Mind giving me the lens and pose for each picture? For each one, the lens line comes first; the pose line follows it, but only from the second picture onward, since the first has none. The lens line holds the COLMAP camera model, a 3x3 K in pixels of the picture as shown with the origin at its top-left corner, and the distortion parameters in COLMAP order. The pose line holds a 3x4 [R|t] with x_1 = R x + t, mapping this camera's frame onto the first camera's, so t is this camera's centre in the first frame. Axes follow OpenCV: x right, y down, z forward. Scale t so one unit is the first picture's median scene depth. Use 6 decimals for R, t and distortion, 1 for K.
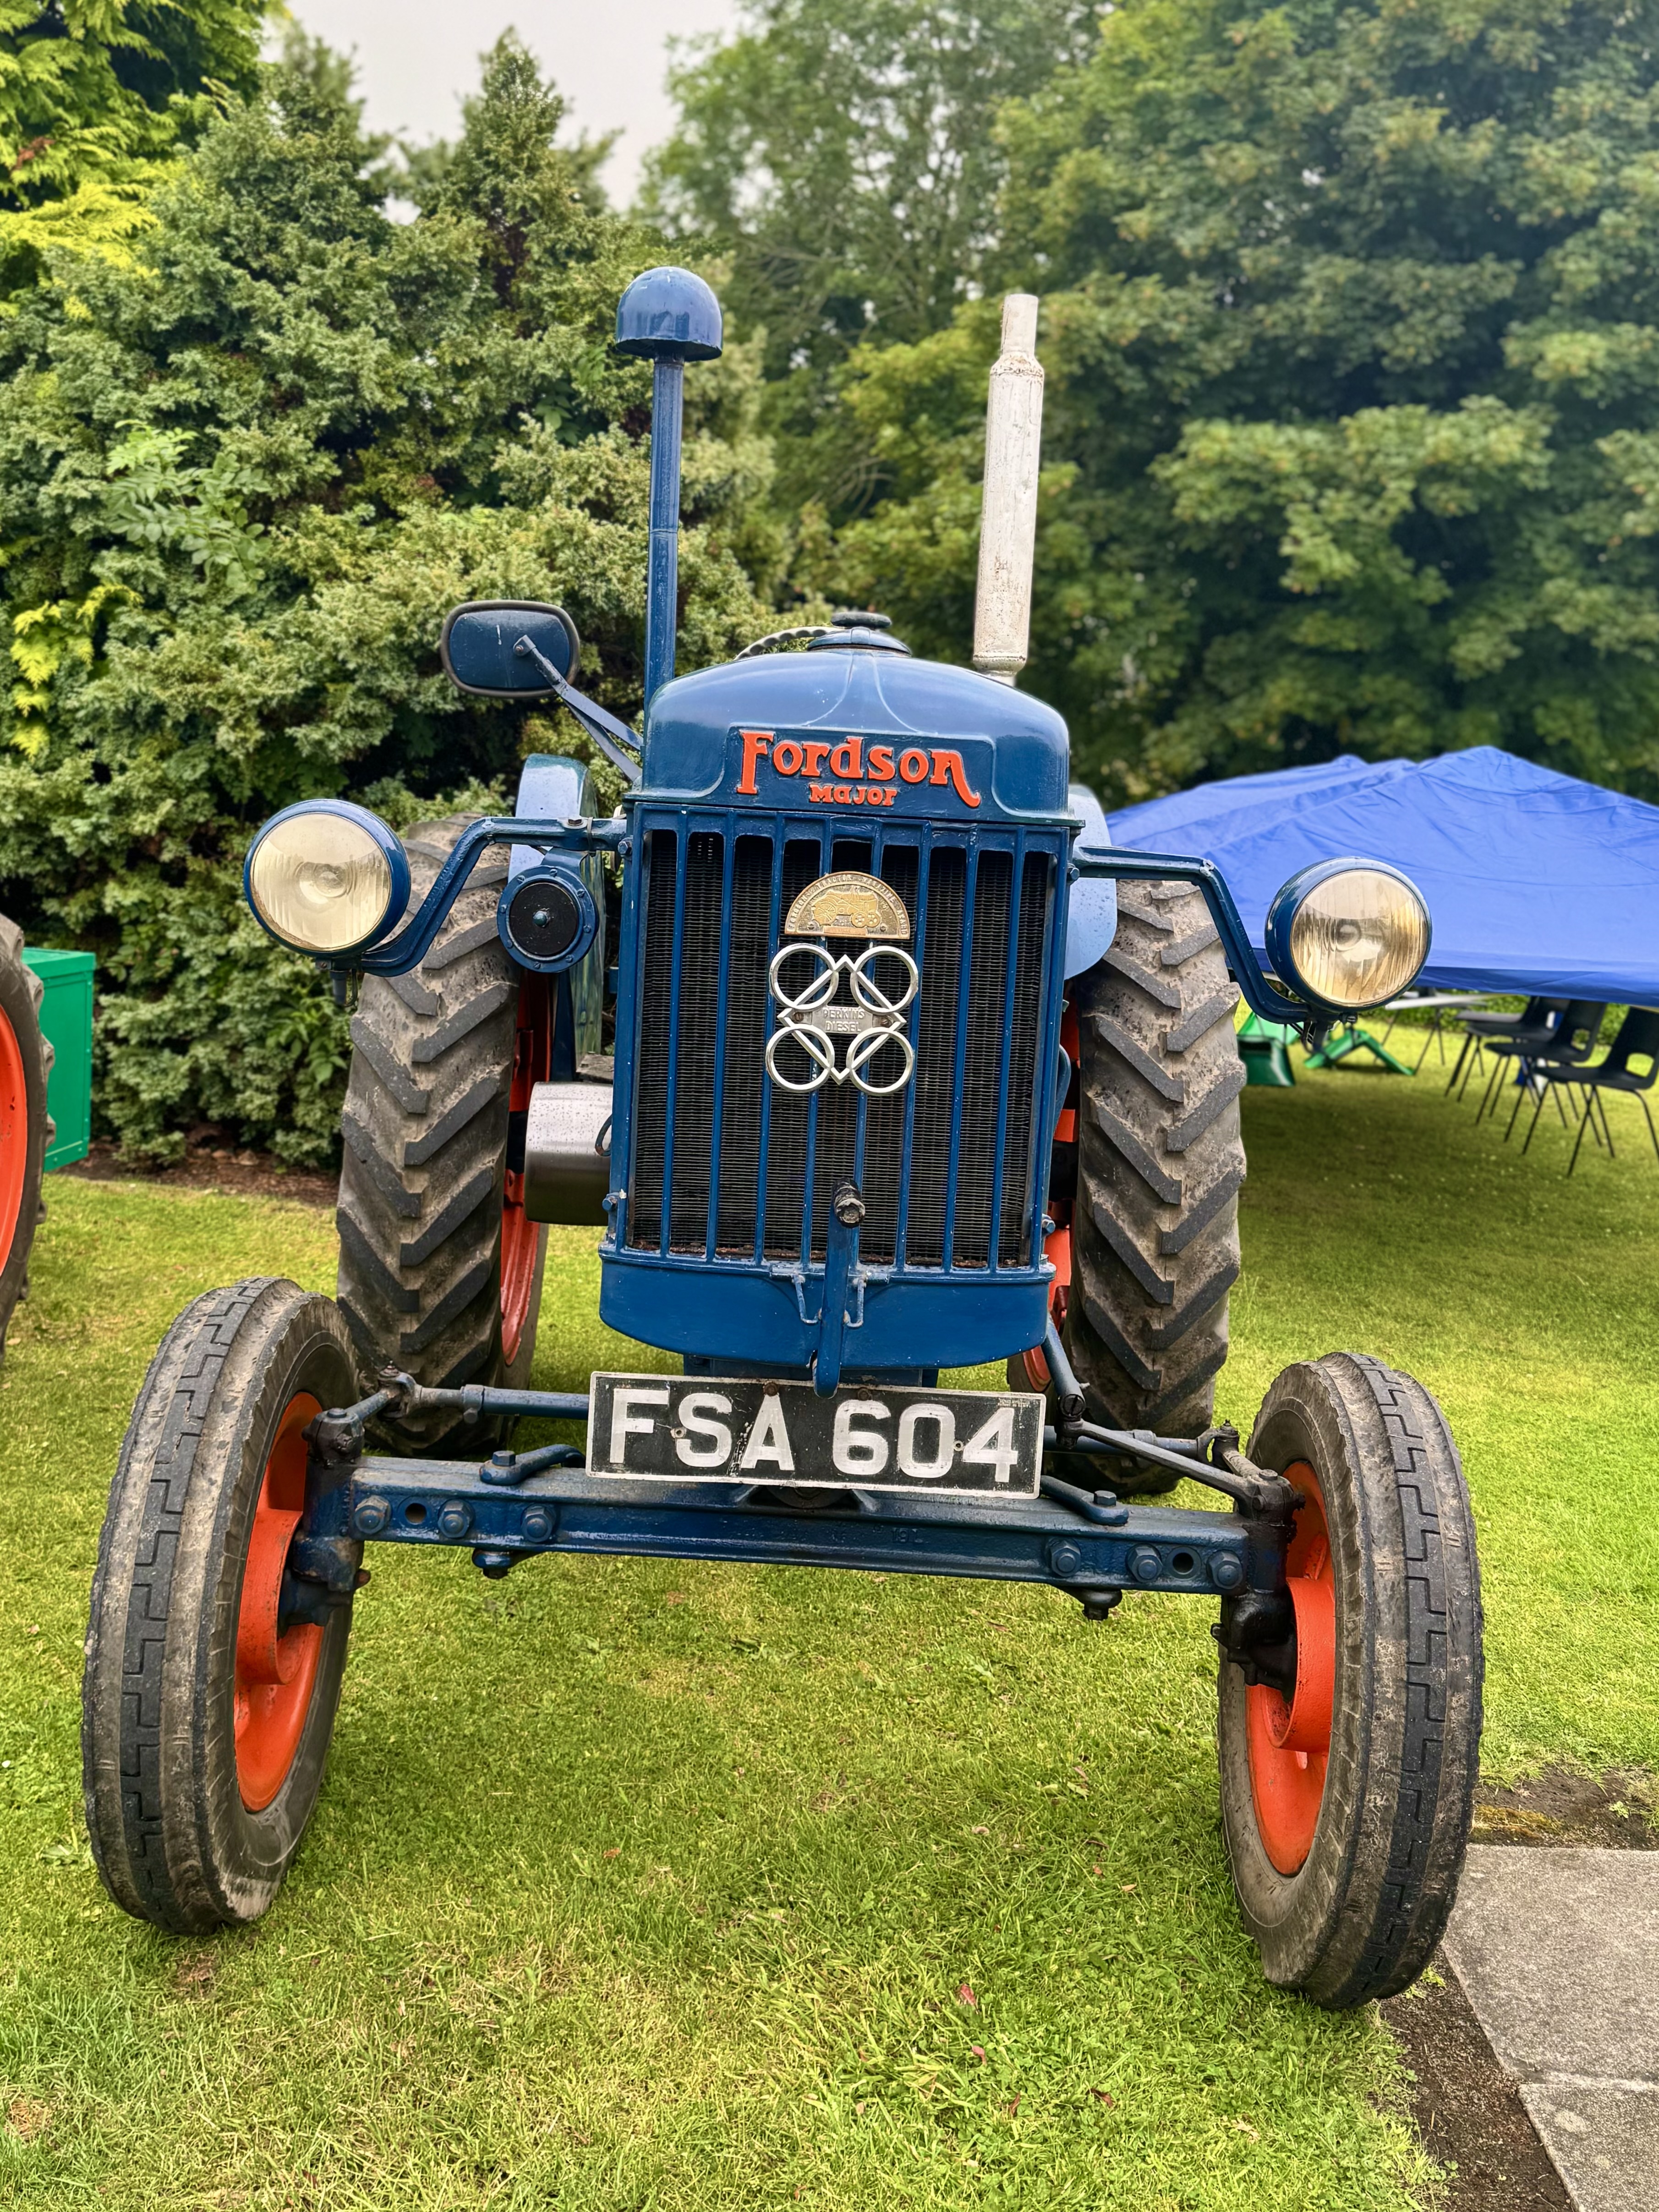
lens RADIAL K [[2216.5, 0, 831.6], [0, 2216.5, 1054.3], [0, 0, 1]] dist [0.145943, -0.338568]
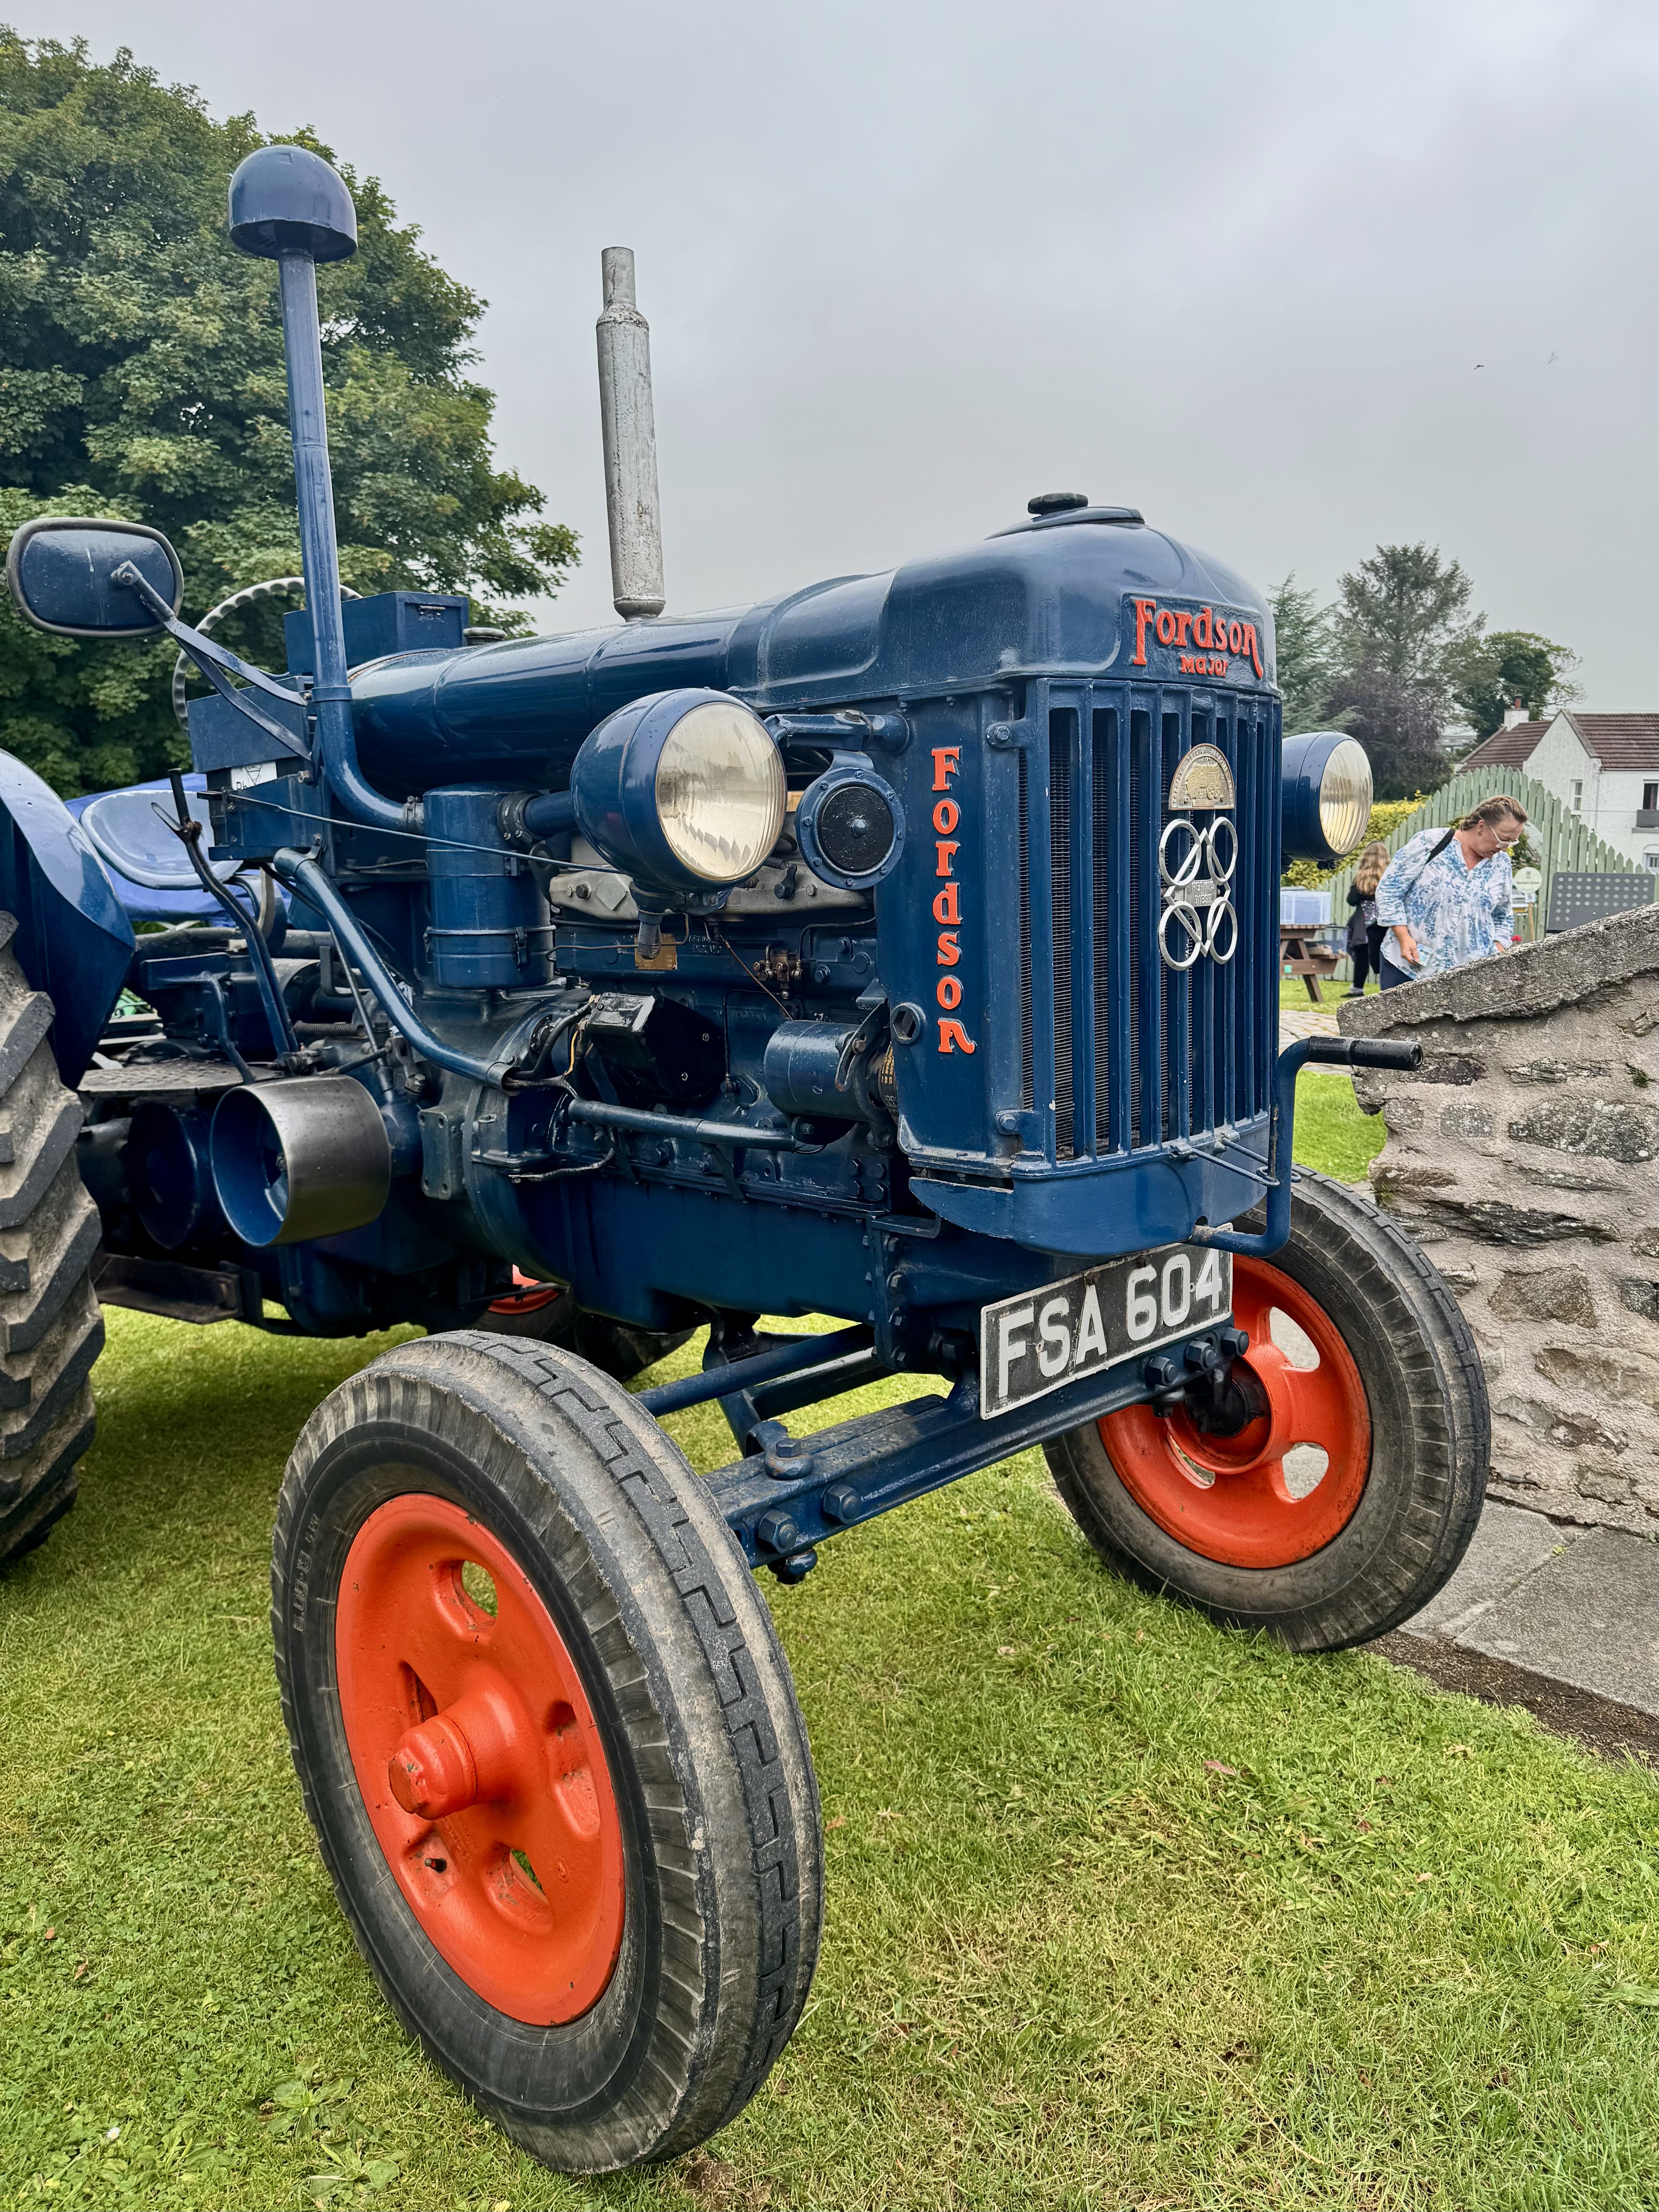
lens RADIAL K [[1645.6, 0, 883.6], [0, 1645.6, 1075.5], [0, 0, 1]] dist [0.034049, -0.044004]
pose [[0.700057, -0.170188, 0.693510, -0.590222], [0.143320, 0.984909, 0.097025, -0.025471], [-0.699556, 0.031471, 0.713884, 0.529111]]
